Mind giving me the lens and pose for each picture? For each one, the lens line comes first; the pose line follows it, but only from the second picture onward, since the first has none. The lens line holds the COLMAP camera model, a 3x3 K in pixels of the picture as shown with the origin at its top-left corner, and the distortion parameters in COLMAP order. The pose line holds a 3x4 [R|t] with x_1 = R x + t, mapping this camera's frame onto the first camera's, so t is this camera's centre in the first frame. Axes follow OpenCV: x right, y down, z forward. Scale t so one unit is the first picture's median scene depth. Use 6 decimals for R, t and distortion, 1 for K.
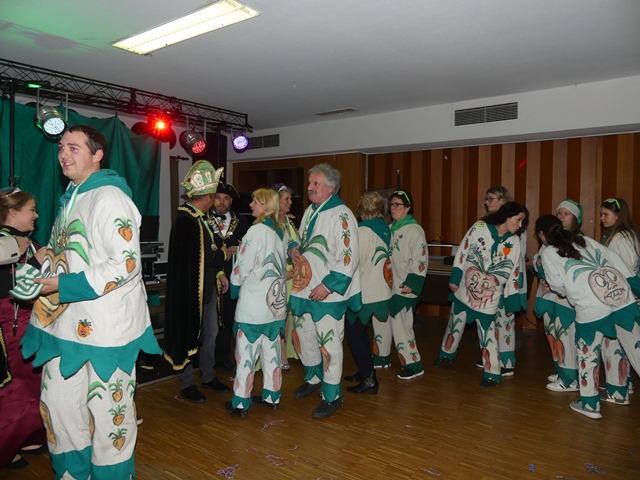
lens RADIAL K [[482.9, 0, 320.0], [0, 482.9, 240.0], [0, 0, 1]] dist [-0.039737, 0.033980]
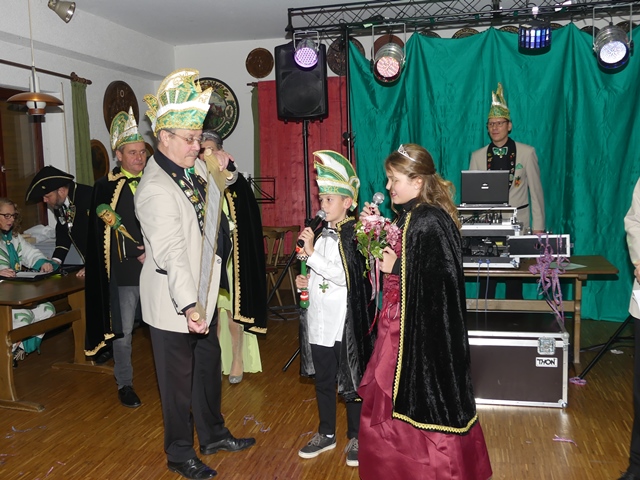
lens RADIAL K [[651.9, 0, 320.0], [0, 651.9, 240.0], [0, 0, 1]] dist [-0.023757, -0.015626]
pose [[0.408119, 0.077464, -0.909636, 0.423506], [-0.003862, 0.996531, 0.083131, -0.028741], [0.912920, -0.030414, 0.407003, 0.386129]]
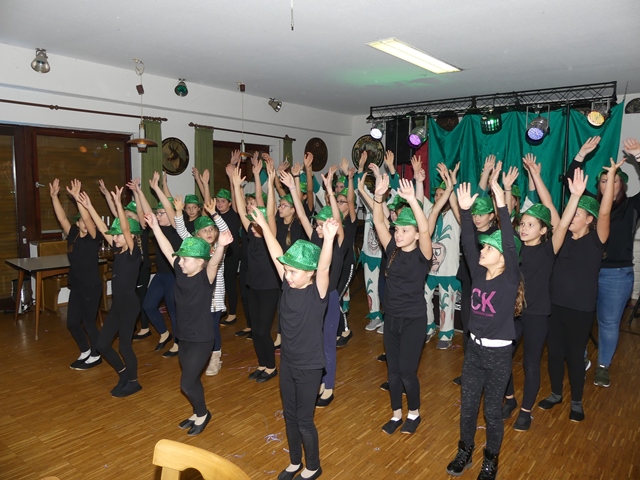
lens RADIAL K [[489.4, 0, 326.1], [0, 489.4, 237.0], [0, 0, 1]] dist [-0.037235, 0.034197]
pose [[-0.017204, 0.098235, -0.995015, 0.946585], [-0.057119, 0.993440, 0.099067, -0.063451], [0.998219, 0.058539, -0.011480, 0.696352]]
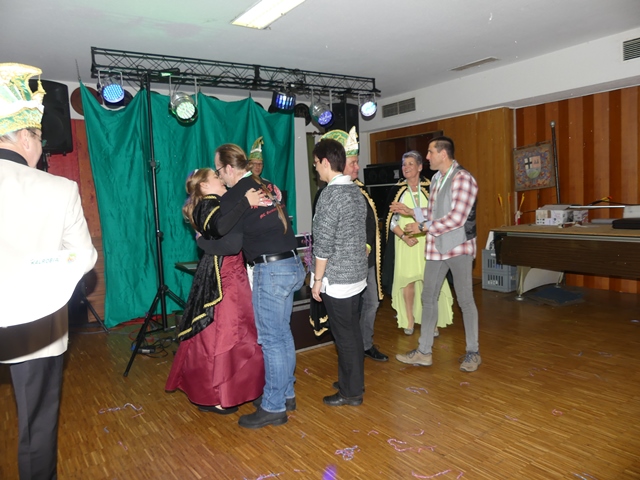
lens RADIAL K [[482.9, 0, 320.0], [0, 482.9, 240.0], [0, 0, 1]] dist [-0.039737, 0.033980]
pose [[0.950235, -0.030729, -0.310014, 0.040565], [0.047263, 0.997824, 0.045964, 0.010815], [0.307927, -0.058329, 0.949620, 0.065490]]
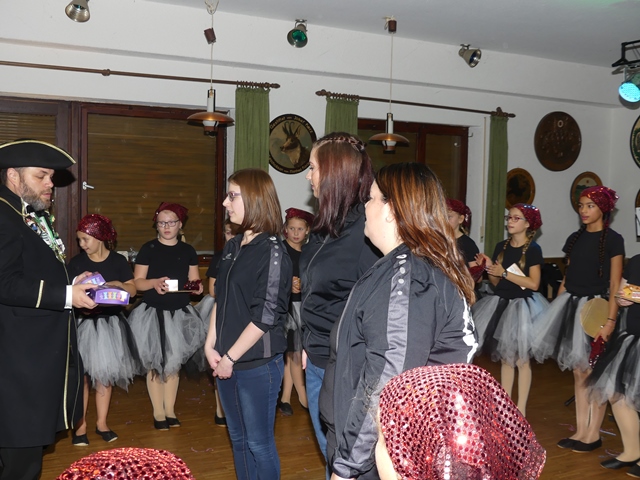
lens RADIAL K [[764.7, 0, 323.3], [0, 764.7, 241.1], [0, 0, 1]] dist [-0.023340, -0.013648]
pose [[-0.426886, 0.034698, -0.903640, 0.733790], [-0.066869, 0.995317, 0.069807, -0.054923], [0.901830, 0.090225, -0.422566, 0.909146]]
